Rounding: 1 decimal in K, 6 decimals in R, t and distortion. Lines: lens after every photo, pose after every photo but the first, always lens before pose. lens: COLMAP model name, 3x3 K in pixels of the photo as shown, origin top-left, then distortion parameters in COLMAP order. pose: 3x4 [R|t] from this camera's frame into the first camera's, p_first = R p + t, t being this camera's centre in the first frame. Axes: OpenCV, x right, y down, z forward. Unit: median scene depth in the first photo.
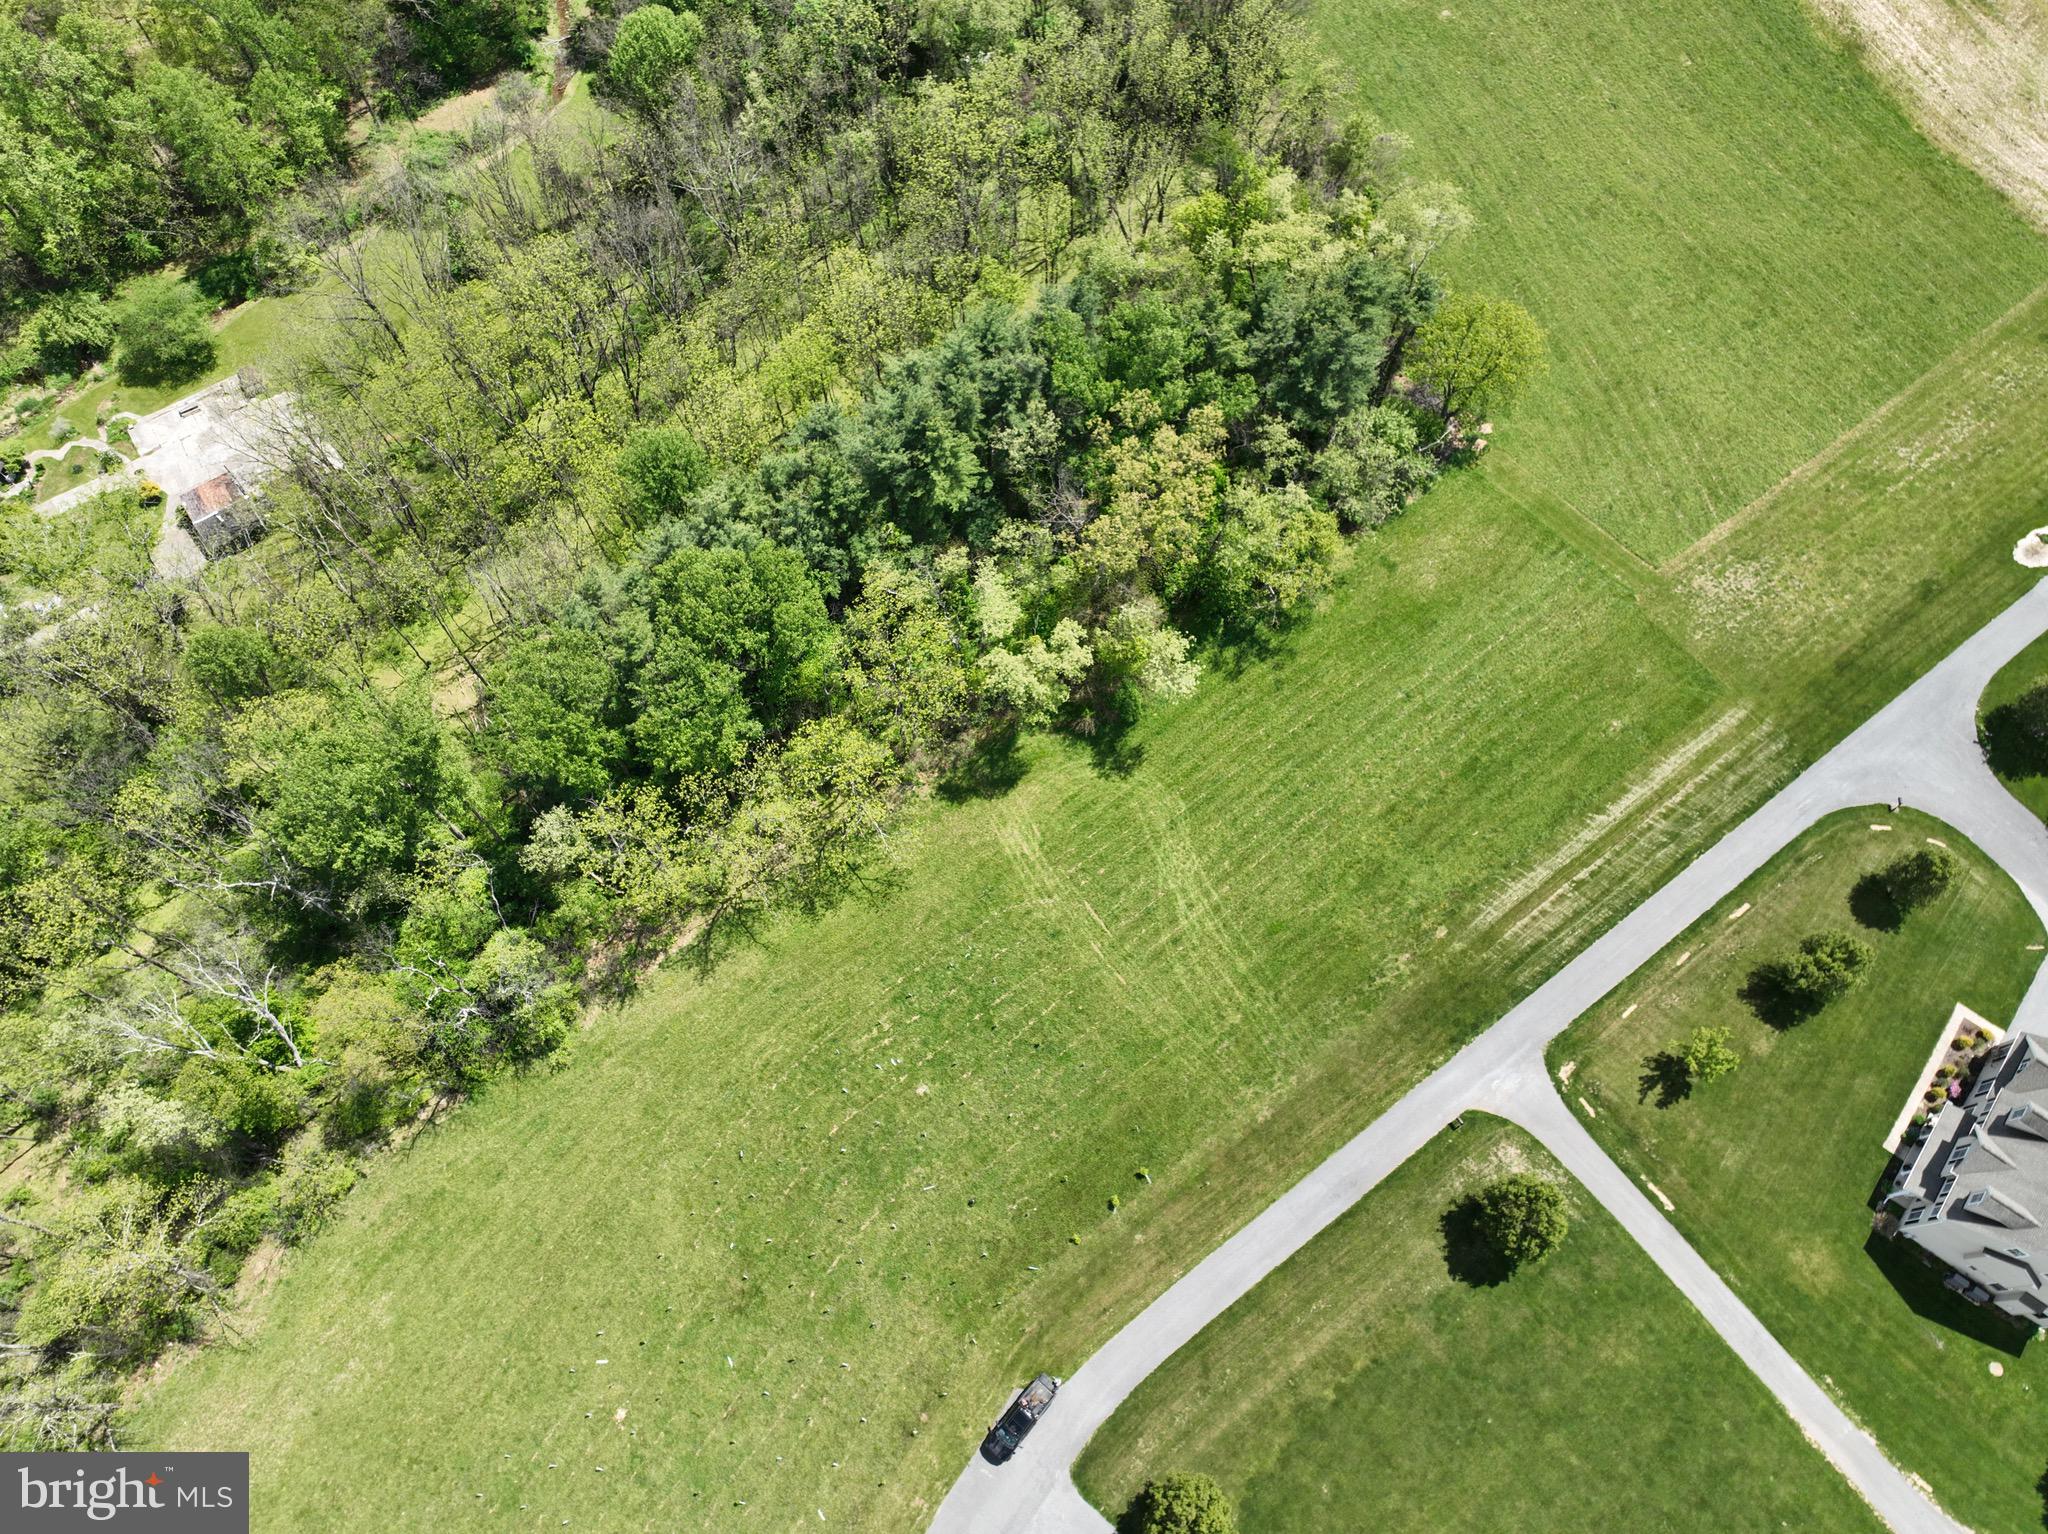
lens RADIAL K [[1434.8, 0, 1026.5], [0, 1434.8, 766.4], [0, 0, 1]] dist [-0.001050, 0.017247]
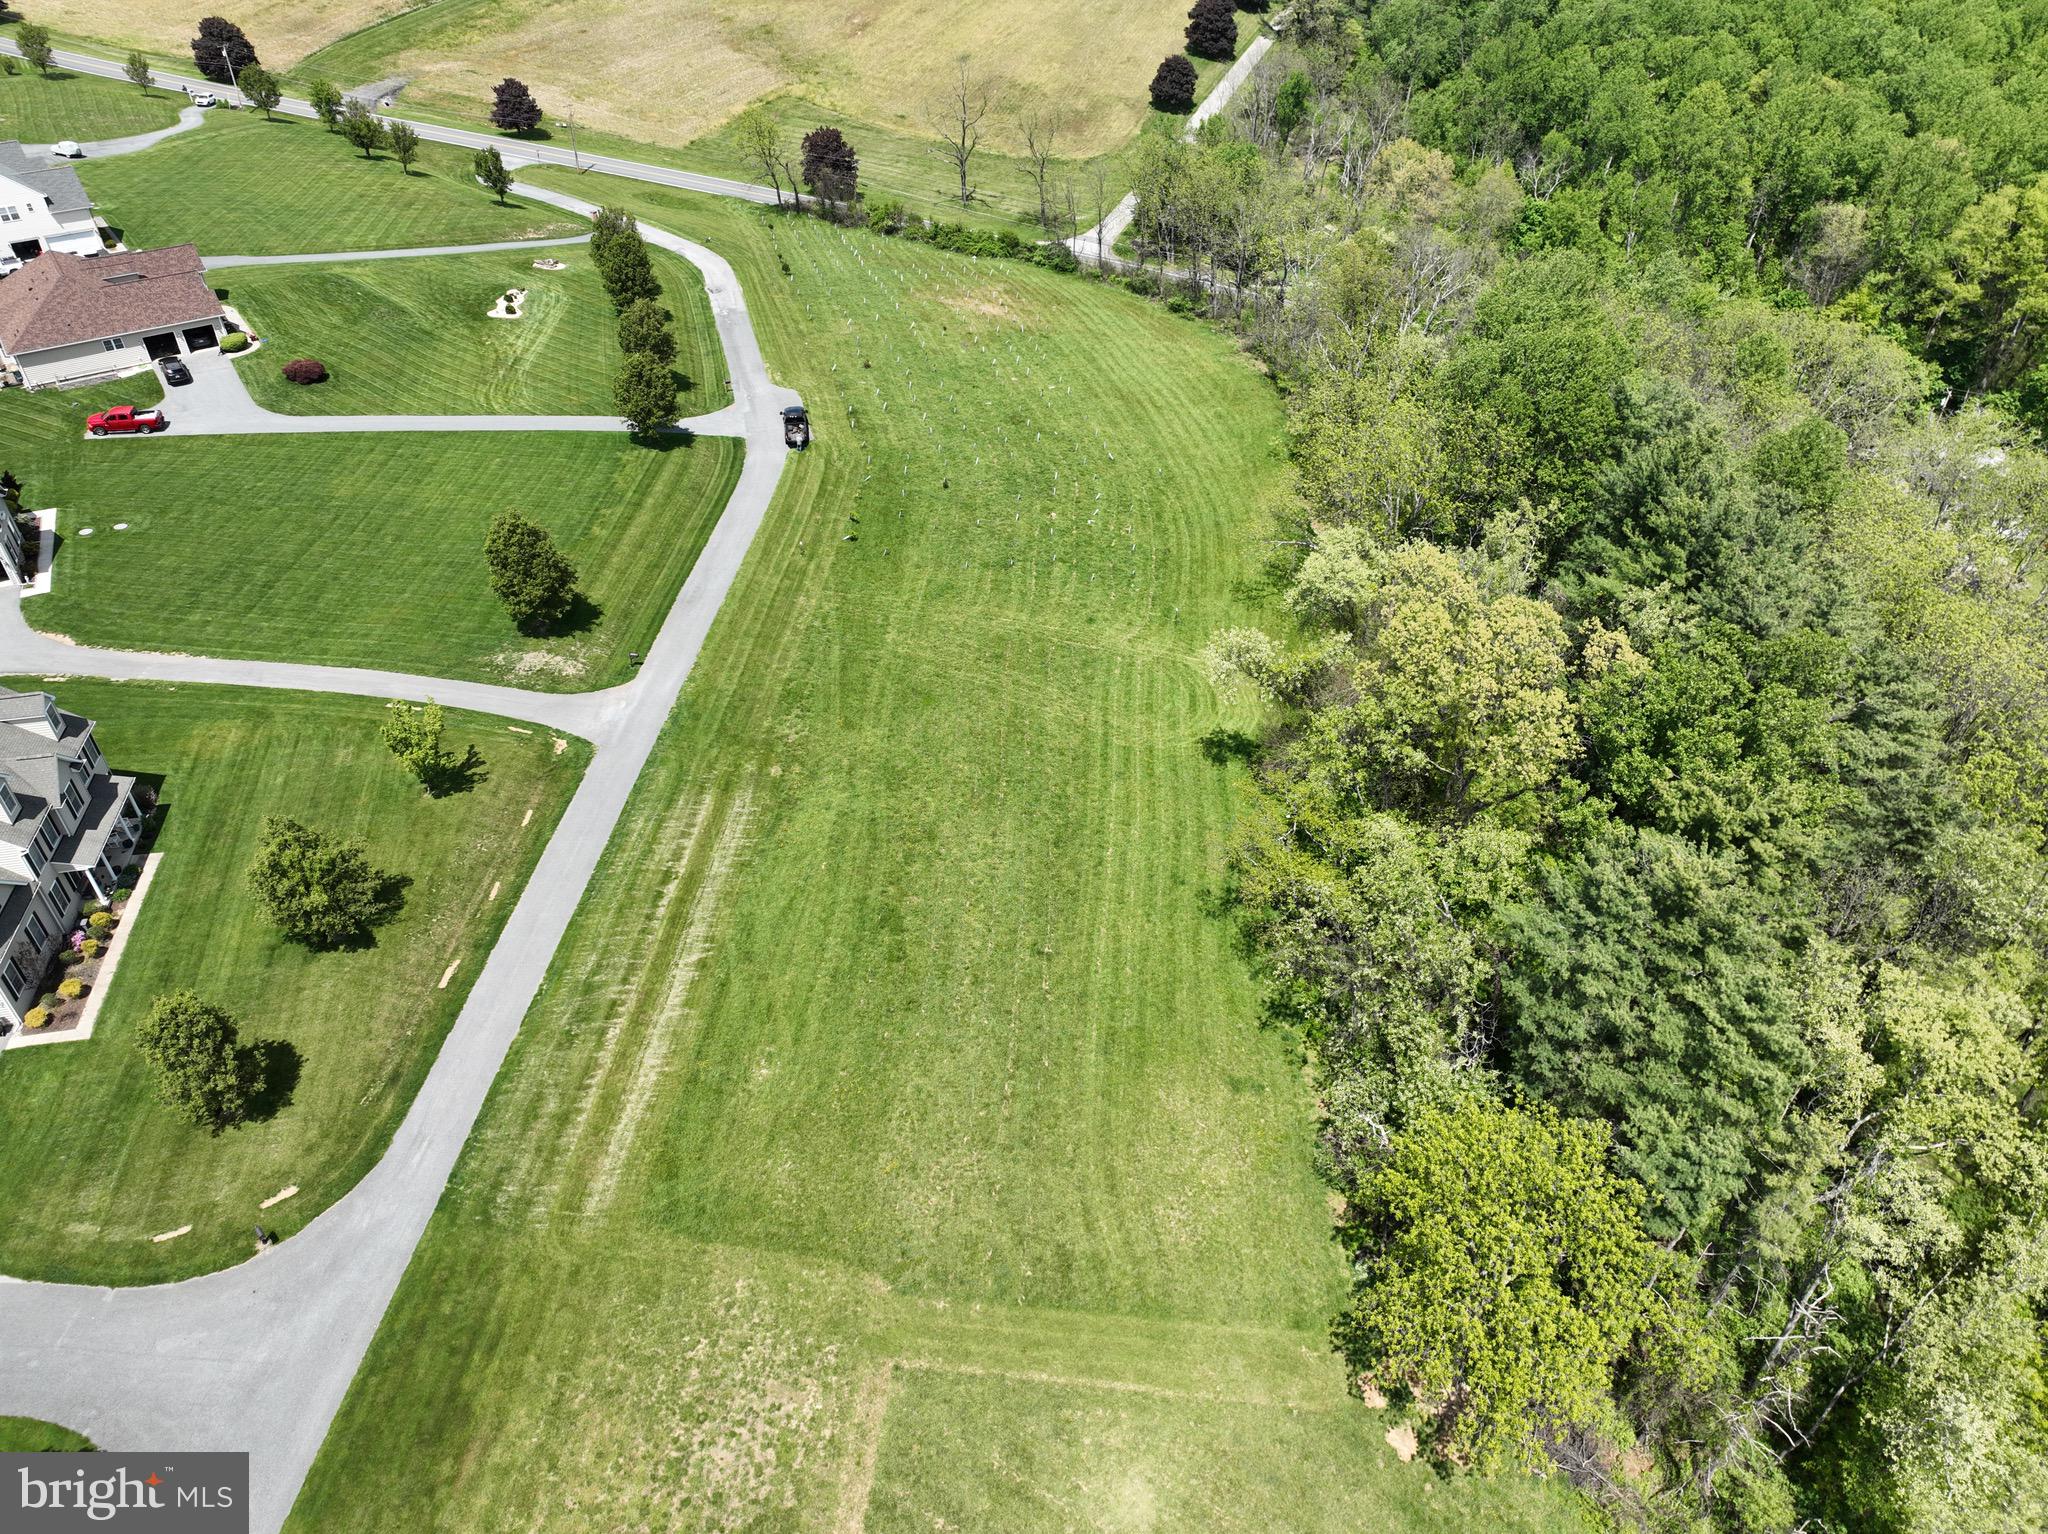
lens RADIAL K [[1438.1, 0, 1027.4], [0, 1438.1, 757.6], [0, 0, 1]] dist [-0.001212, 0.018795]
pose [[-0.653217, 0.471447, -0.592491, 0.645561], [-0.692751, -0.056271, 0.718978, -0.532770], [0.305620, 0.880097, 0.363353, 0.729045]]
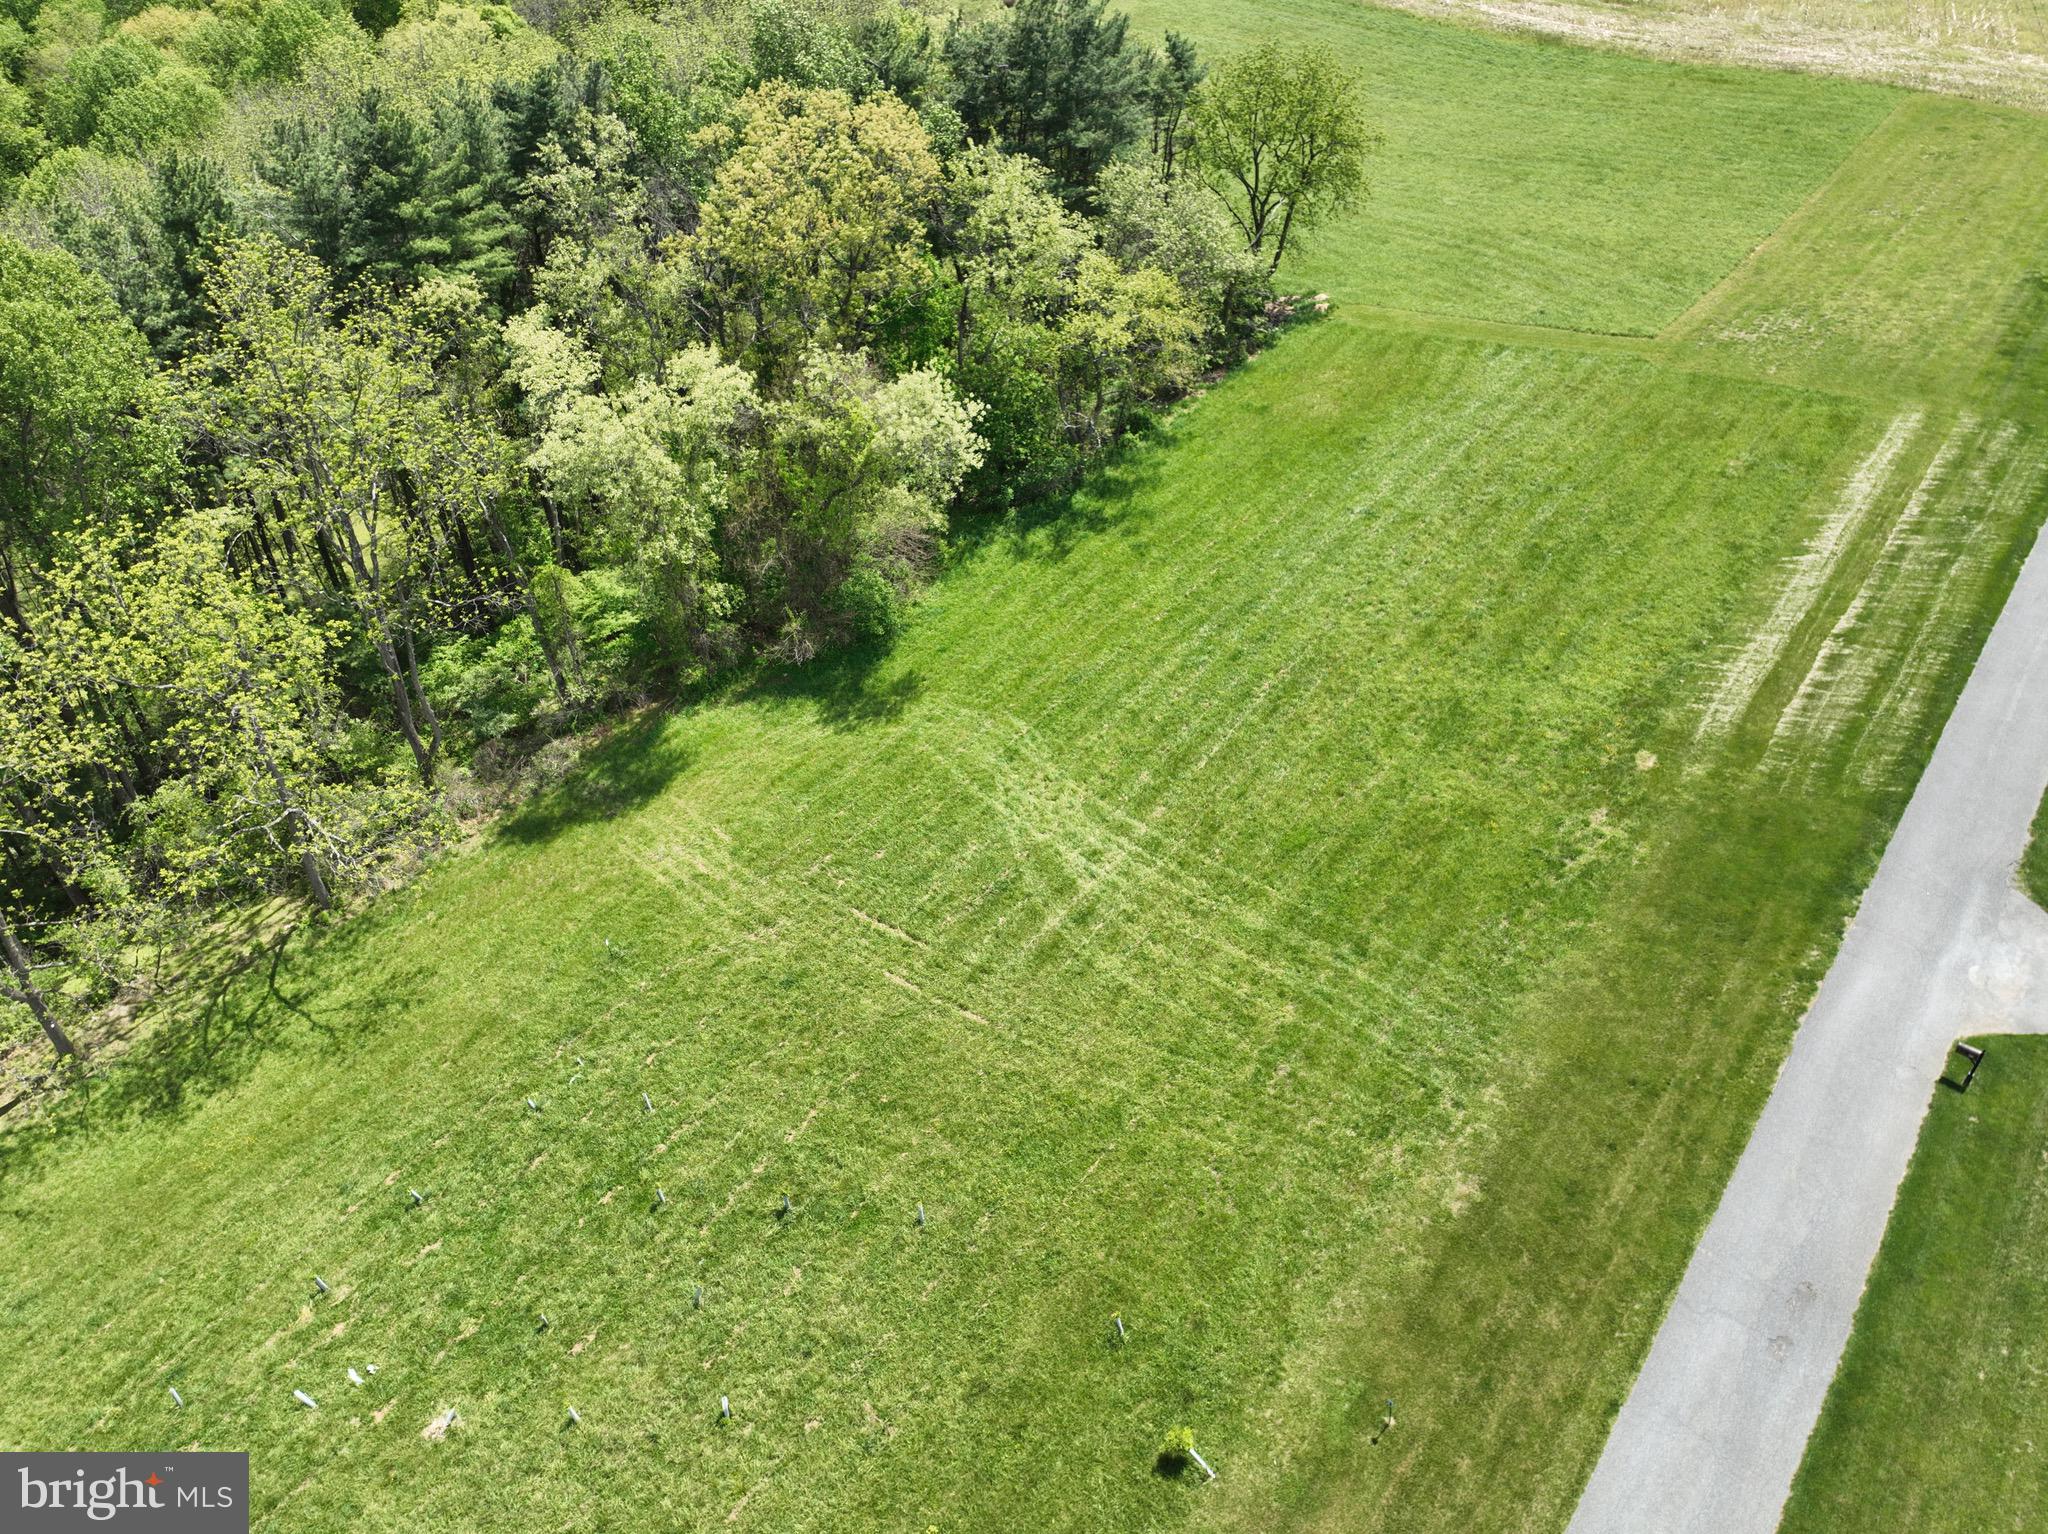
lens RADIAL K [[1435.9, 0, 1024.4], [0, 1435.9, 761.6], [0, 0, 1]] dist [0.002939, 0.007925]
pose [[0.965021, -0.165827, 0.203065, 0.011083], [0.242460, 0.859146, -0.450644, 0.263464], [-0.099733, 0.484117, 0.869301, 0.613904]]
